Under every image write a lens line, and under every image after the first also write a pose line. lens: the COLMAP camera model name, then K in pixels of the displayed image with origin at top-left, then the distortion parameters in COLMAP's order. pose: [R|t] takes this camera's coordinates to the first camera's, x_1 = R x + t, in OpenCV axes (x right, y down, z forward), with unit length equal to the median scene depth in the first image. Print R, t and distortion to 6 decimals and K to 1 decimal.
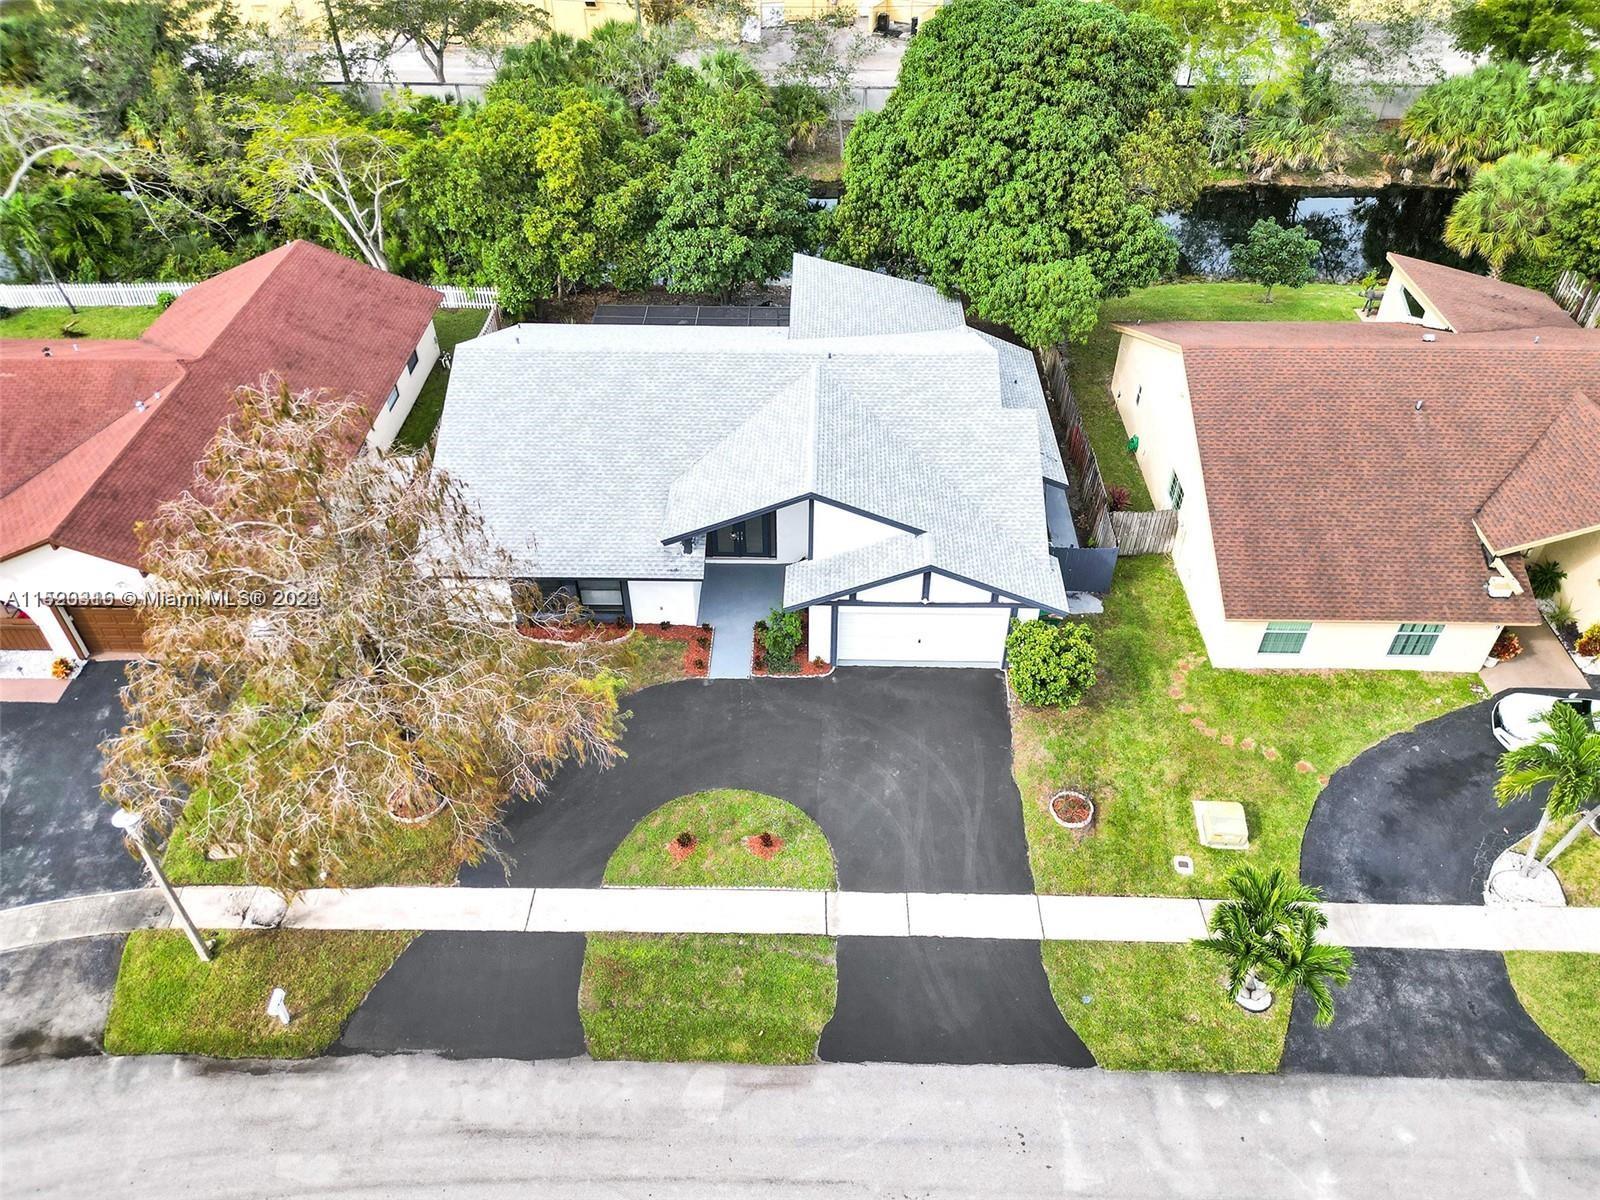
lens RADIAL K [[1122.8, 0, 802.1], [0, 1122.8, 601.7], [0, 0, 1]] dist [0.061395, -0.049959]
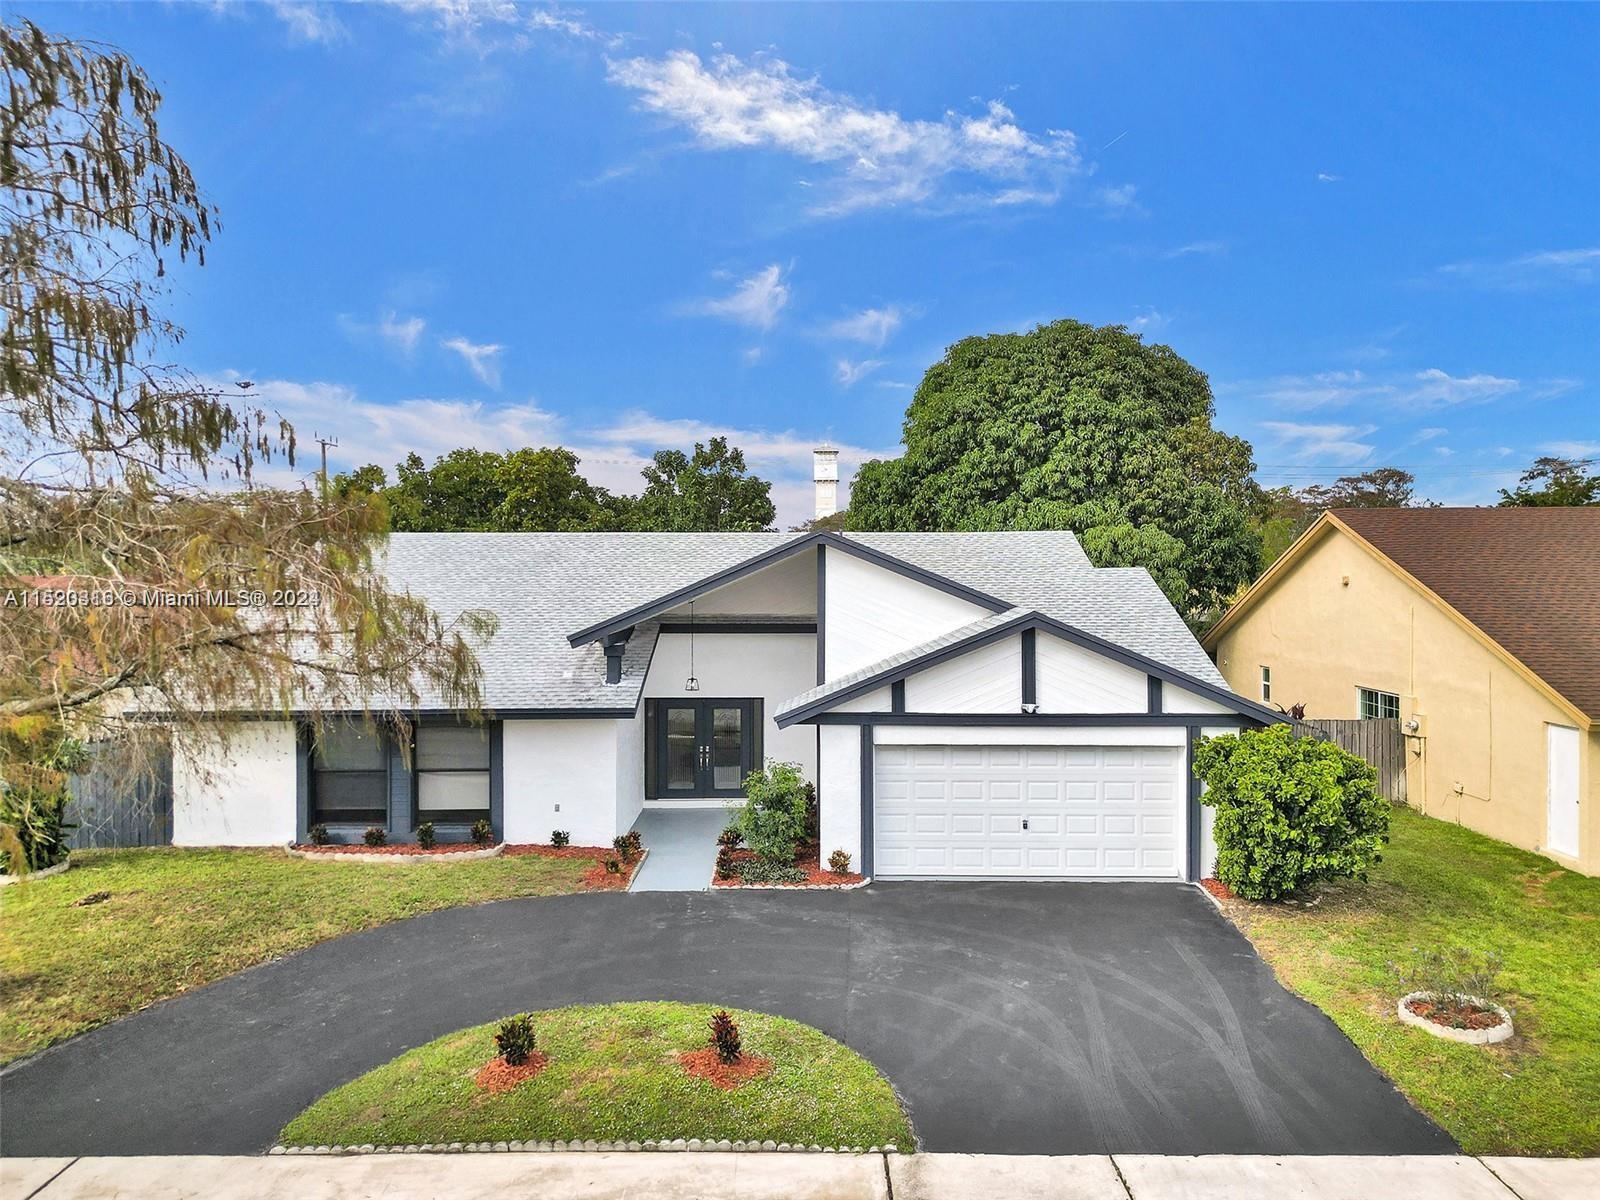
lens RADIAL K [[1122.8, 0, 806.7], [0, 1122.8, 602.4], [0, 0, 1]] dist [0.061395, -0.049959]
pose [[0.999888, 0.005158, 0.014082, -0.009536], [0.005432, 0.750650, -0.660678, 0.346959], [-0.013979, 0.660680, 0.750538, 0.580690]]
